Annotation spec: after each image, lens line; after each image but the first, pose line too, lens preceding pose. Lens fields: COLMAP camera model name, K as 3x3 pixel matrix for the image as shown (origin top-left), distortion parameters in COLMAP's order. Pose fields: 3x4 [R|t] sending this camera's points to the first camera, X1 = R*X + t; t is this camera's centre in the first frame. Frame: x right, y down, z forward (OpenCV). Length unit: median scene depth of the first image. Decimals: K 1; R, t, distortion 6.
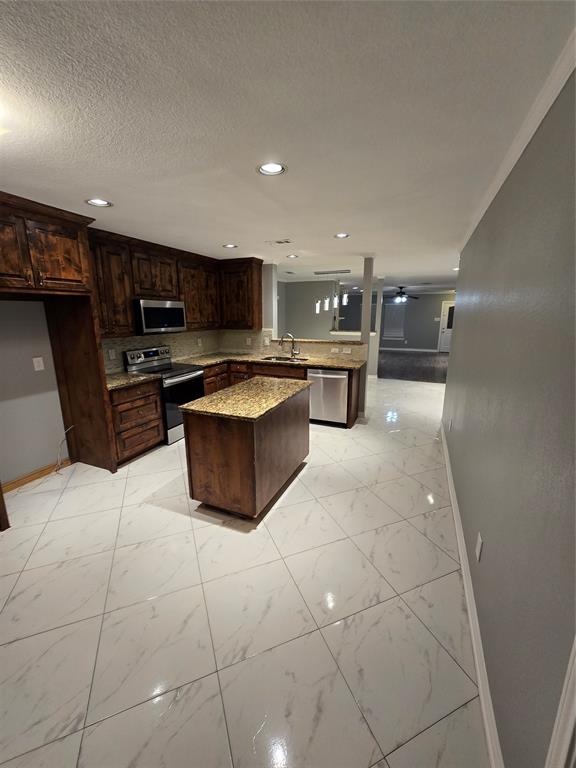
lens RADIAL K [[314.7, 0, 289.3], [0, 314.7, 381.8], [0, 0, 1]] dist [-0.002558, 0.000006]
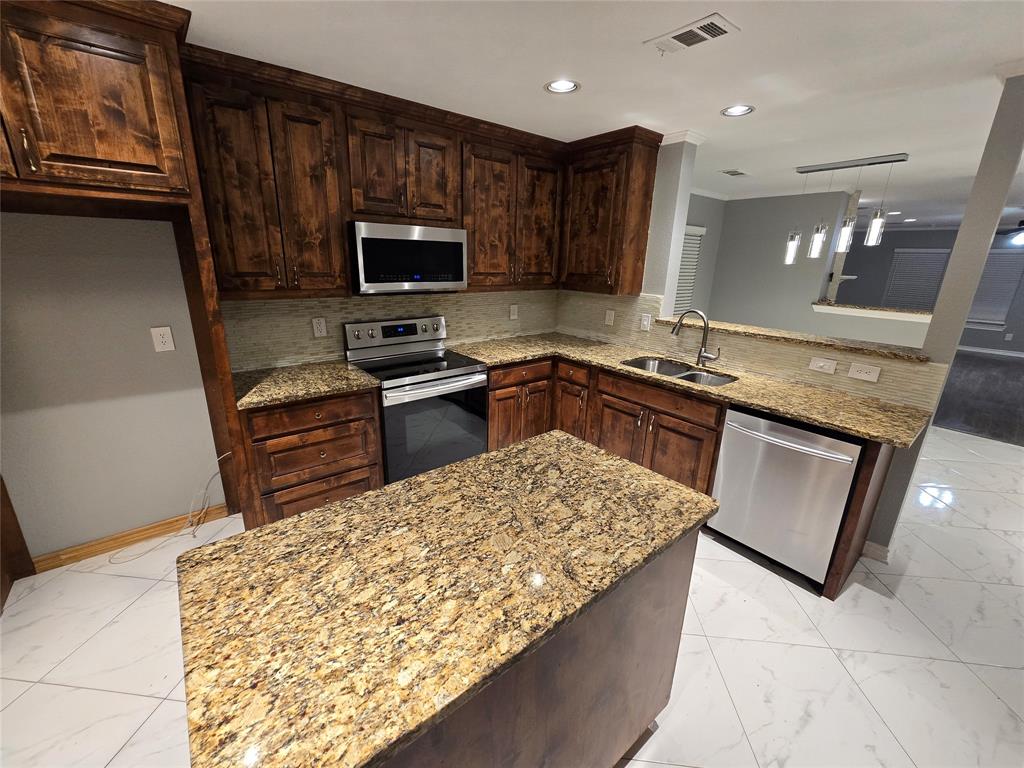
lens RADIAL K [[418.1, 0, 507.5], [0, 418.1, 381.6], [0, 0, 1]] dist [-0.003774, 0.000370]
pose [[0.881132, 0.157203, -0.445975, 0.049903], [-0.127142, 0.987153, 0.096765, -0.102544], [0.455457, -0.028561, 0.889799, 0.492636]]
